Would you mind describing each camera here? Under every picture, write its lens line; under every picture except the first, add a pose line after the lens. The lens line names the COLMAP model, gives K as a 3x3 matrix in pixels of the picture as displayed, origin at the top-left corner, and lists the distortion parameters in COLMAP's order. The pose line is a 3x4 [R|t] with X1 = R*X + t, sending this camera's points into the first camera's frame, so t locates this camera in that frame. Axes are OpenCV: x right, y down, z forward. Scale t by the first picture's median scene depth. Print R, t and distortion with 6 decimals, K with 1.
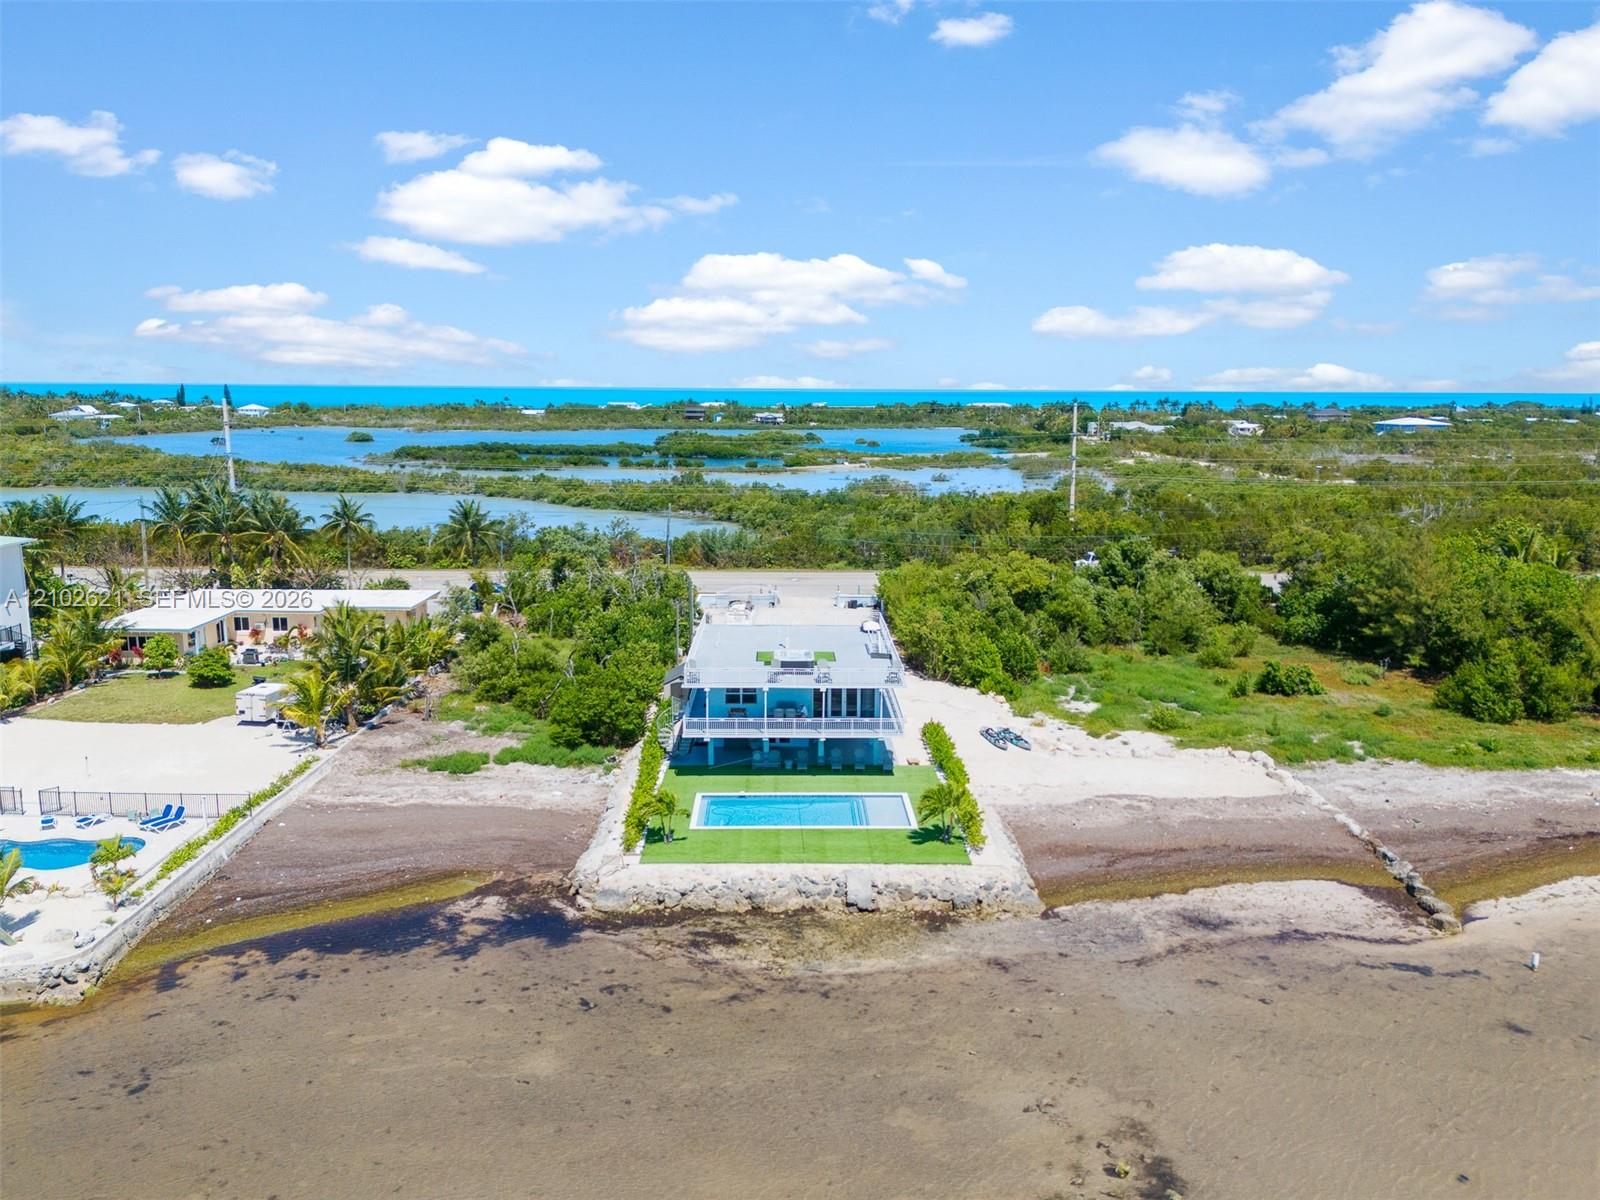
lens RADIAL K [[1164.8, 0, 808.9], [0, 1164.8, 588.5], [0, 0, 1]] dist [0.099040, -0.107461]
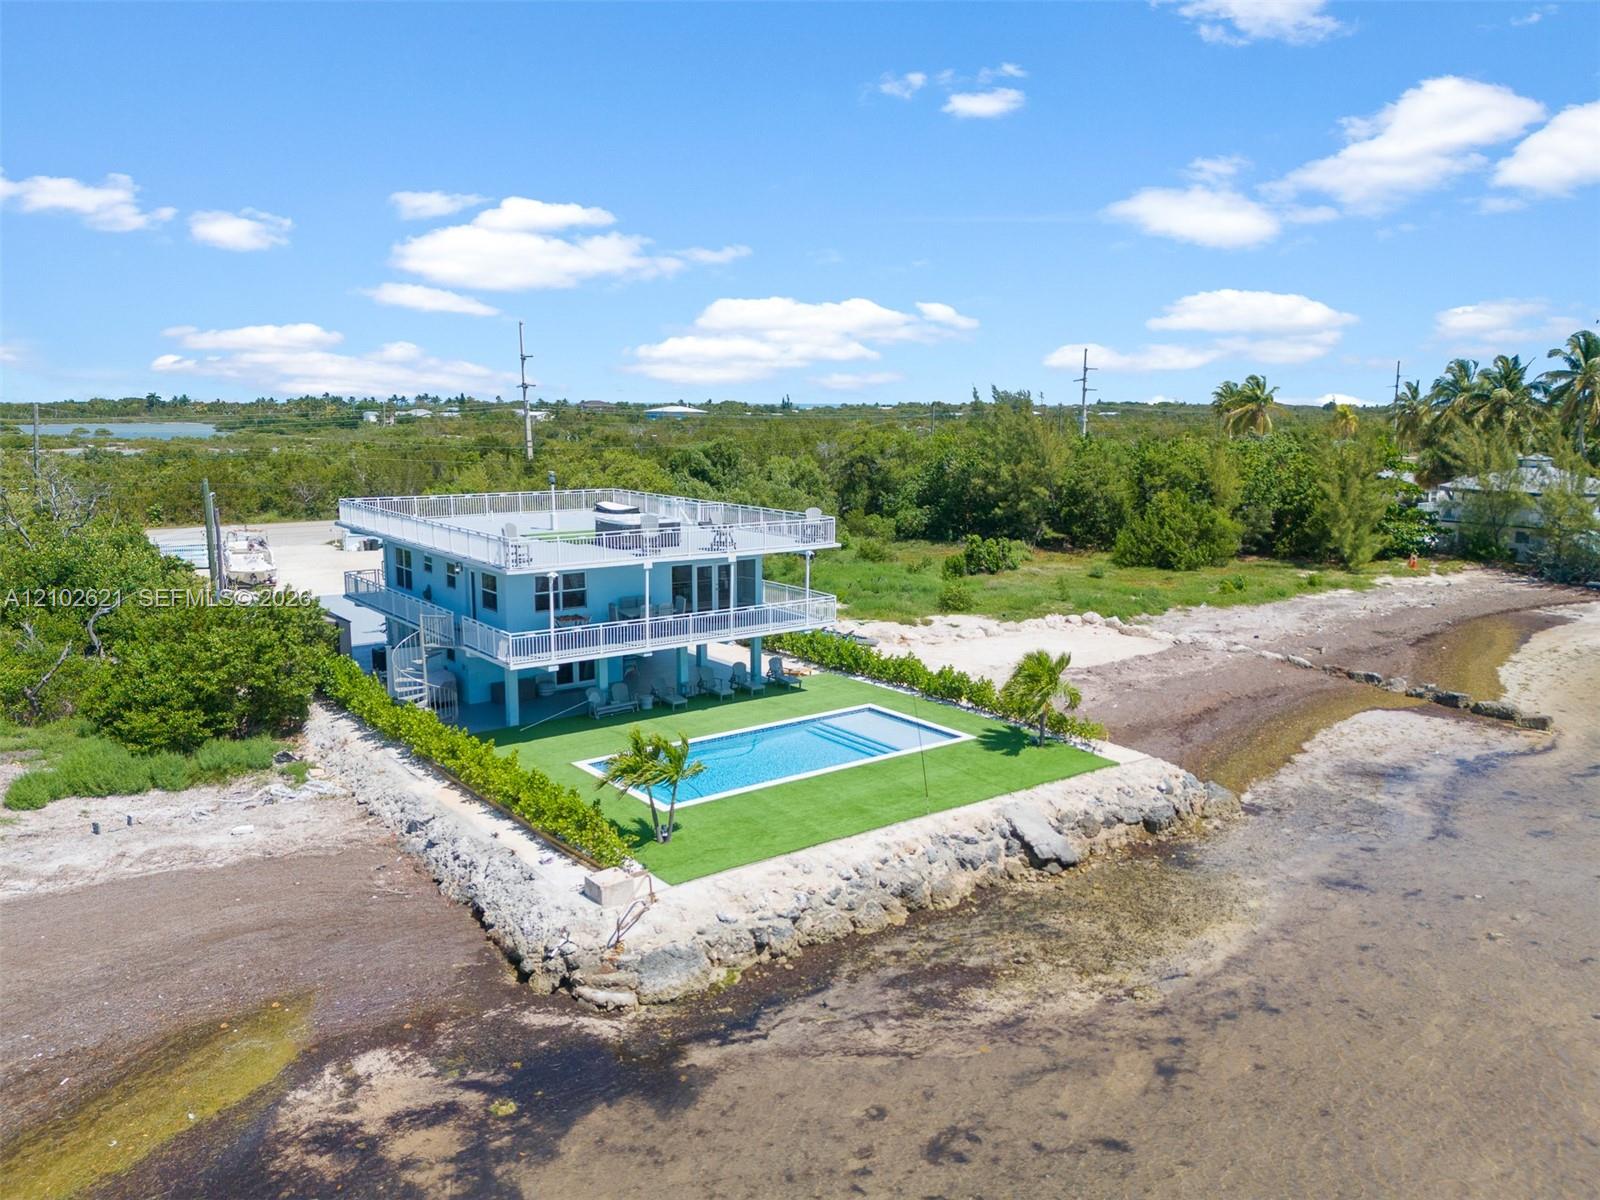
lens RADIAL K [[1164.8, 0, 808.9], [0, 1164.8, 588.5], [0, 0, 1]] dist [0.099040, -0.107461]
pose [[0.807472, -0.093346, 0.582474, -0.301974], [0.098462, 0.994876, 0.022941, 0.090143], [-0.581631, 0.038827, 0.812525, 0.476781]]
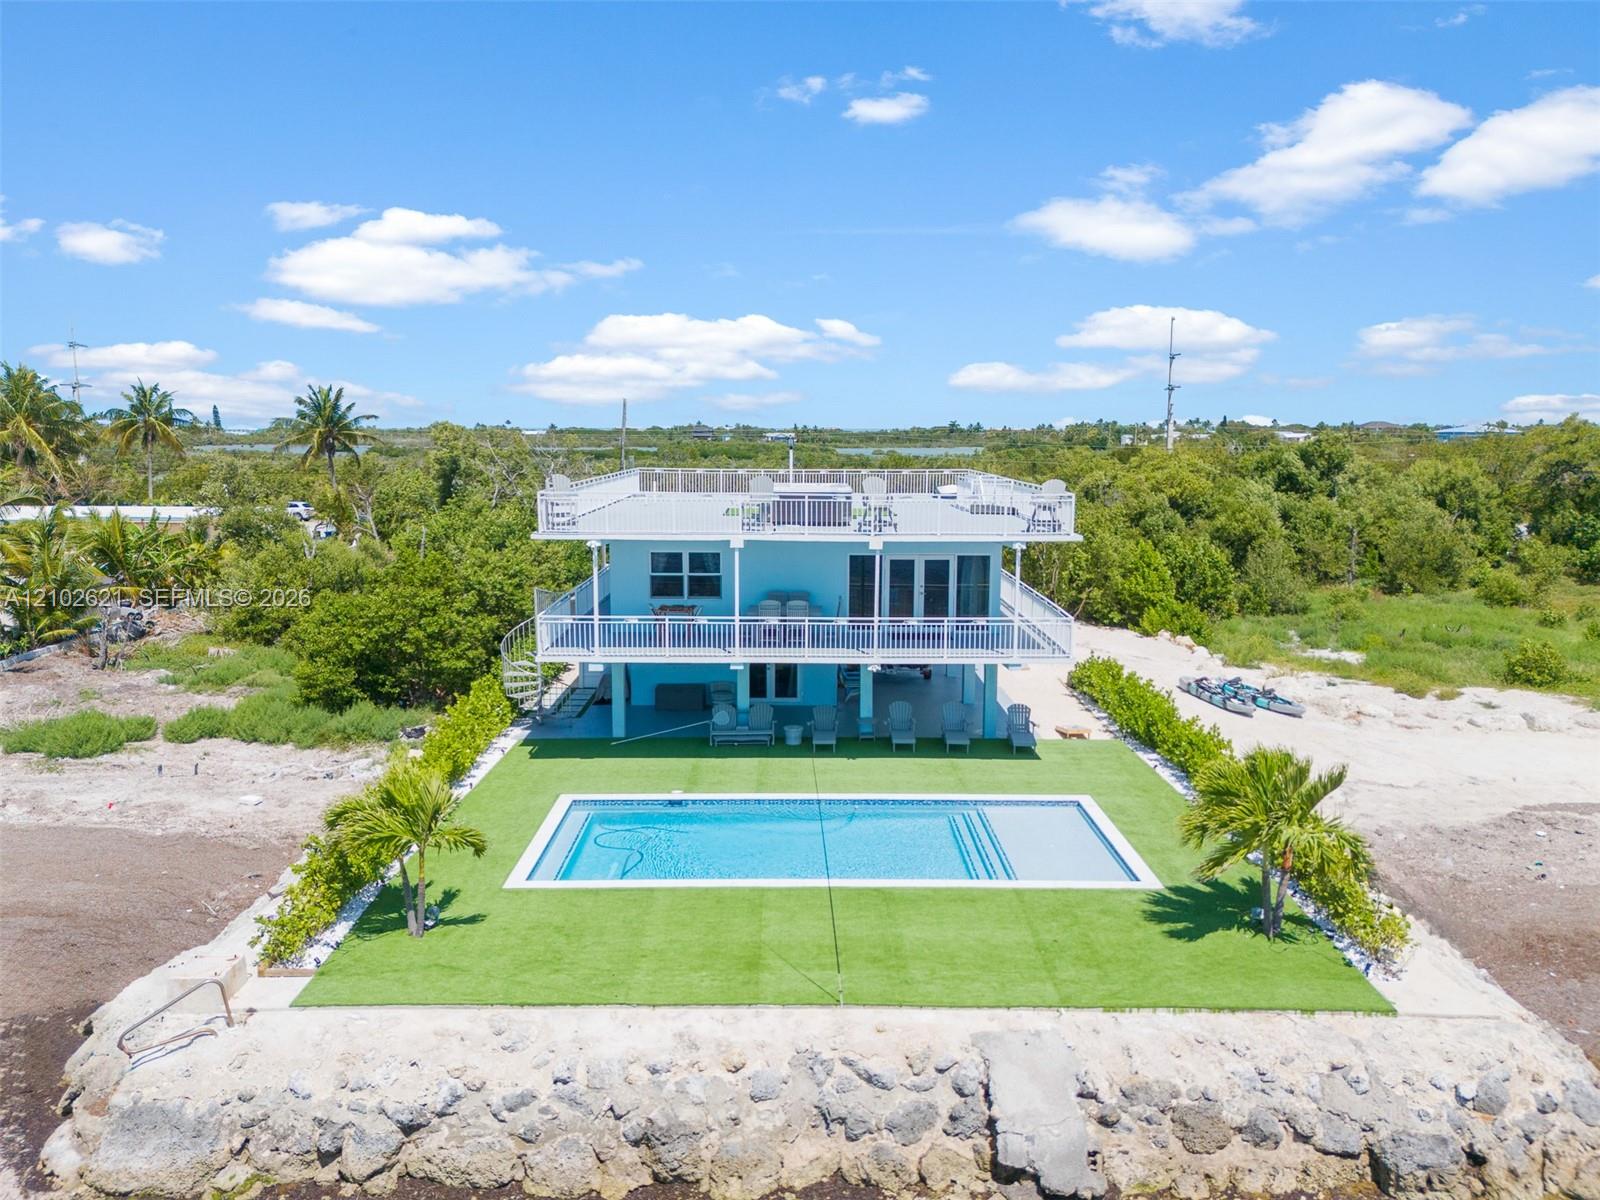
lens RADIAL K [[1173.6, 0, 806.5], [0, 1173.6, 594.8], [0, 0, 1]] dist [0.072511, -0.074370]
pose [[0.999916, -0.000655, -0.012975, -0.006900], [0.000284, 0.999592, -0.028550, 0.113790], [0.012988, 0.028544, 0.999508, 0.573226]]
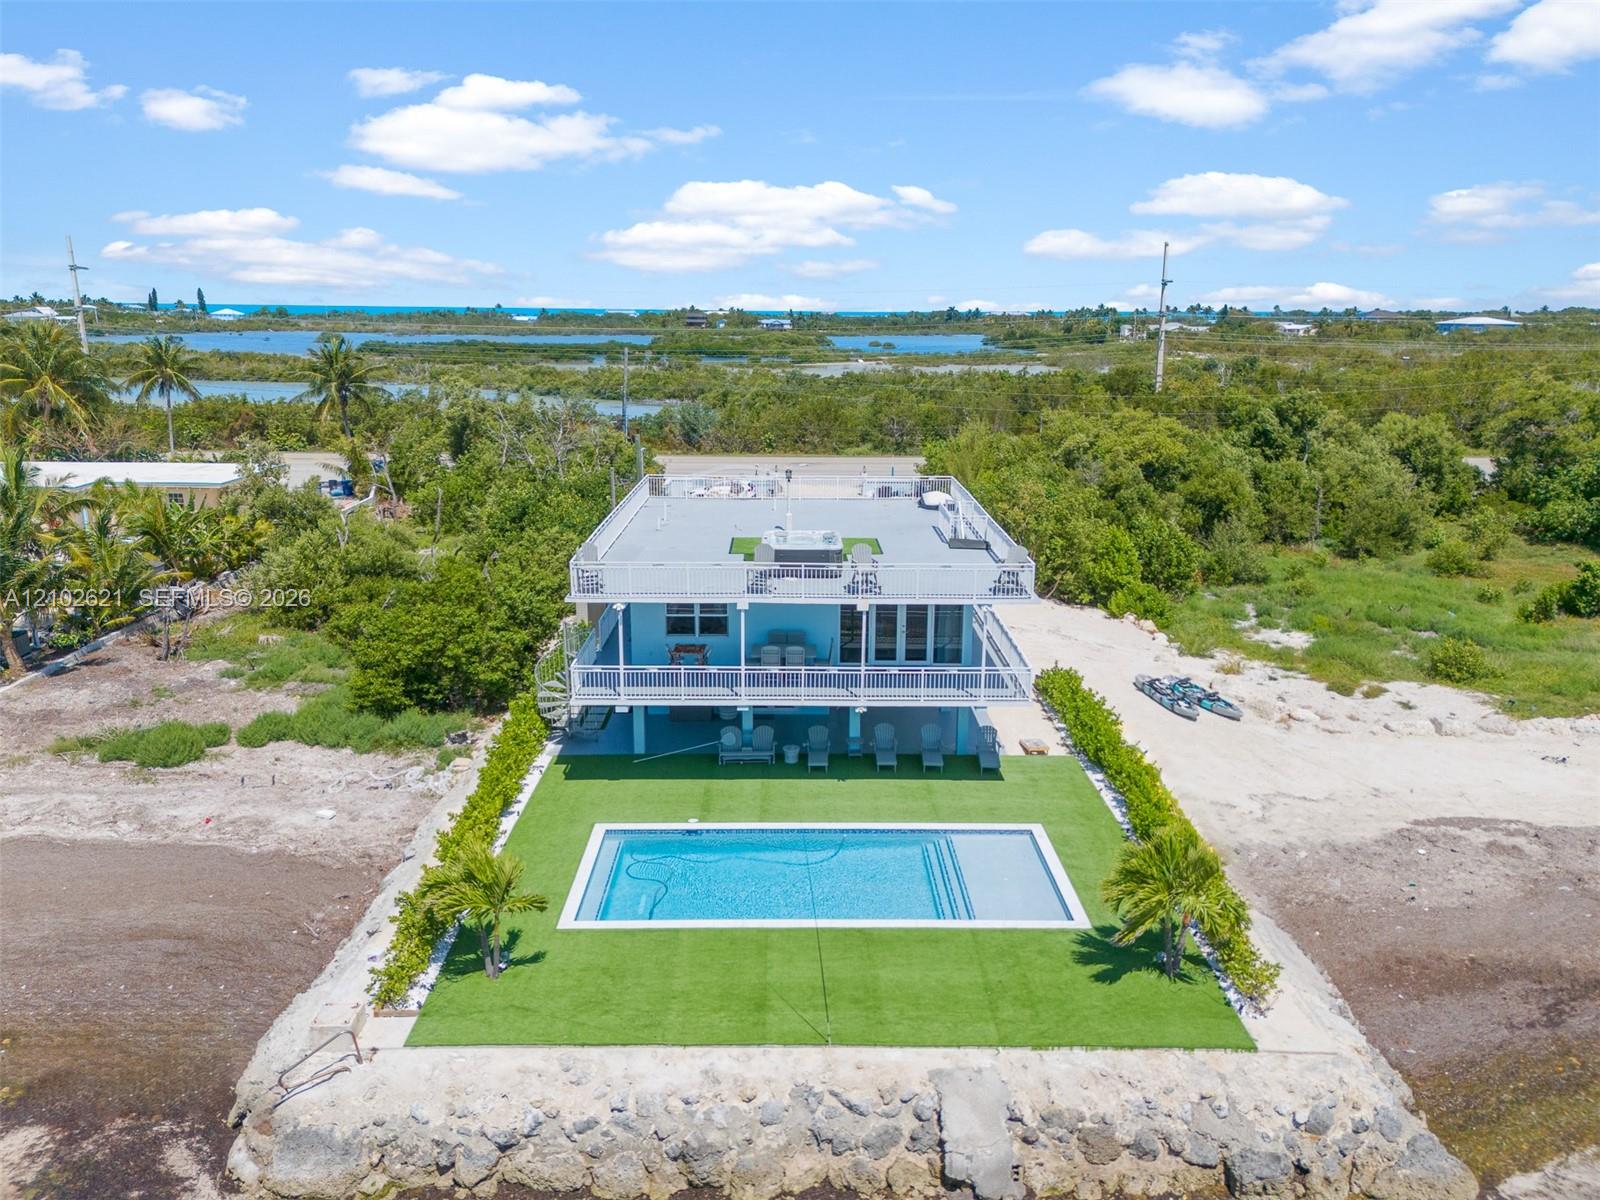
lens RADIAL K [[1173.6, 0, 806.5], [0, 1173.6, 594.8], [0, 0, 1]] dist [0.072511, -0.074370]
pose [[0.999959, 0.001876, -0.008884, -0.006519], [-0.001248, 0.997536, 0.070151, 0.047188], [0.008994, -0.070137, 0.997497, 0.510682]]
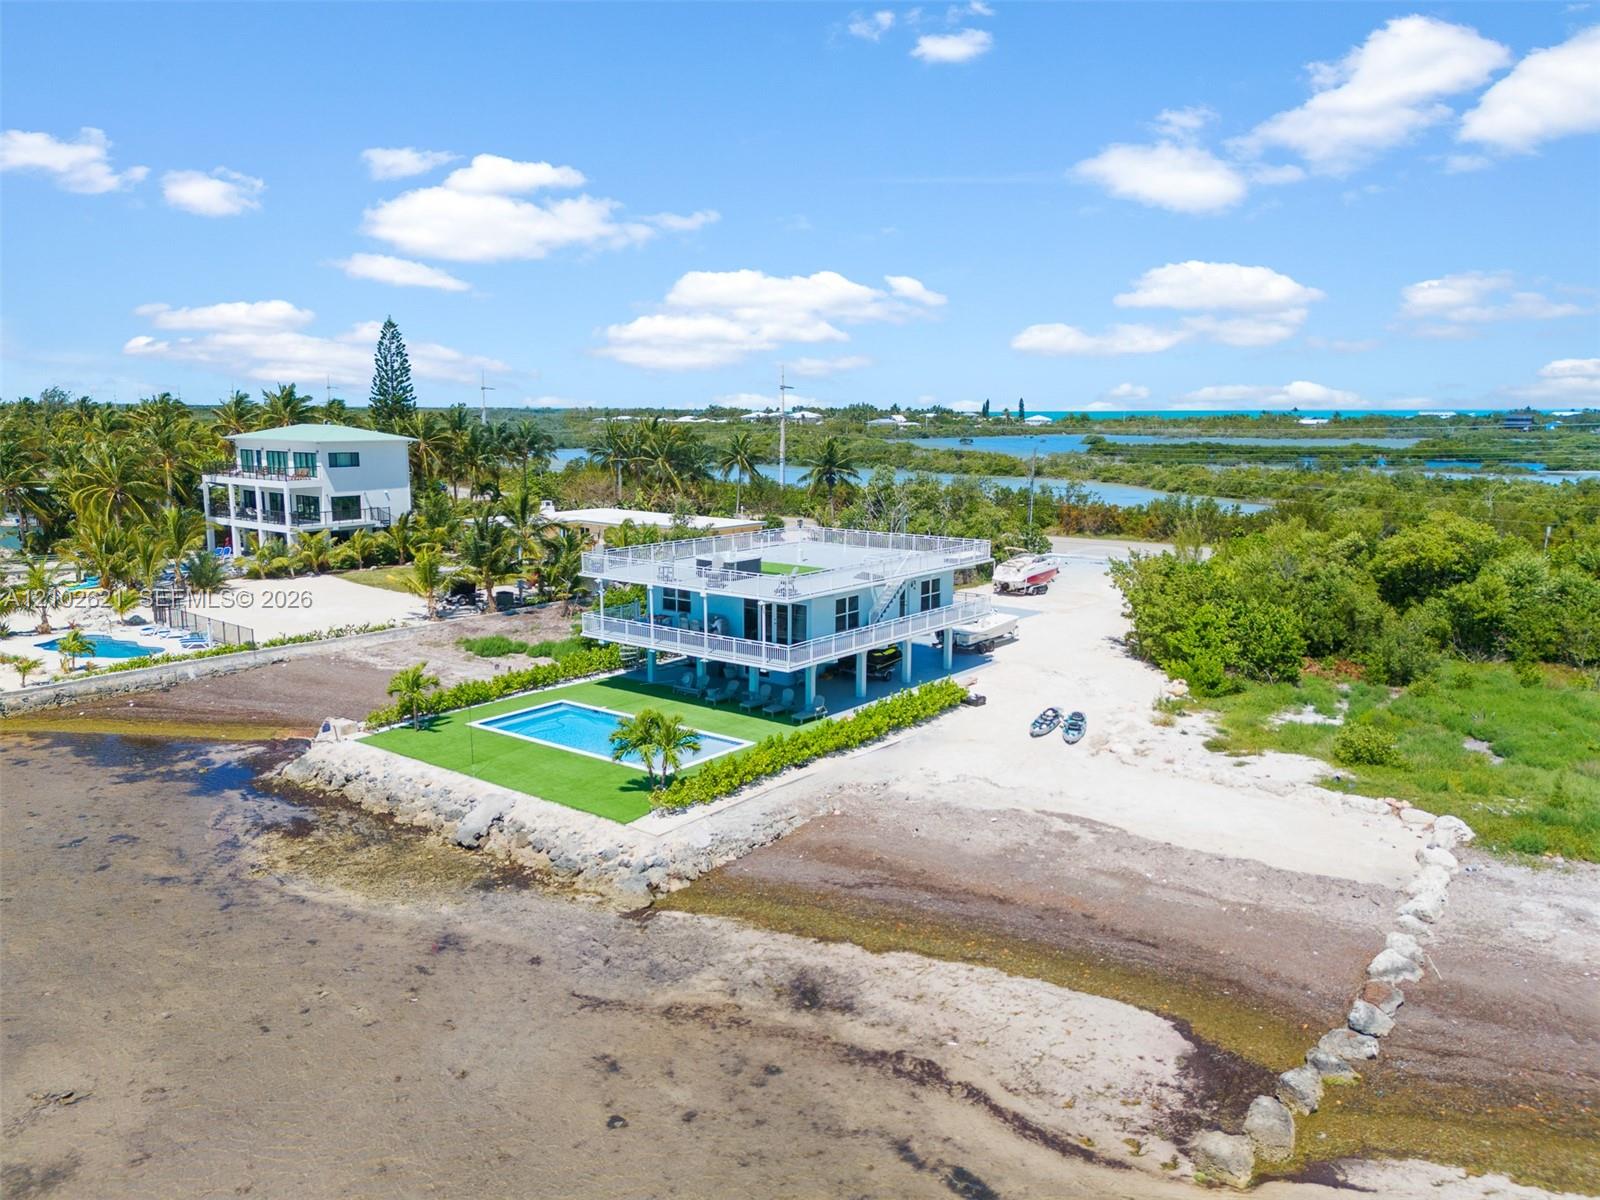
lens RADIAL K [[1173.6, 0, 806.5], [0, 1173.6, 594.8], [0, 0, 1]] dist [0.072511, -0.074370]
pose [[0.777889, 0.094616, -0.621238, 0.530999], [-0.103735, 0.994371, 0.021552, 0.062208], [0.619781, 0.047679, 0.783325, 0.429844]]
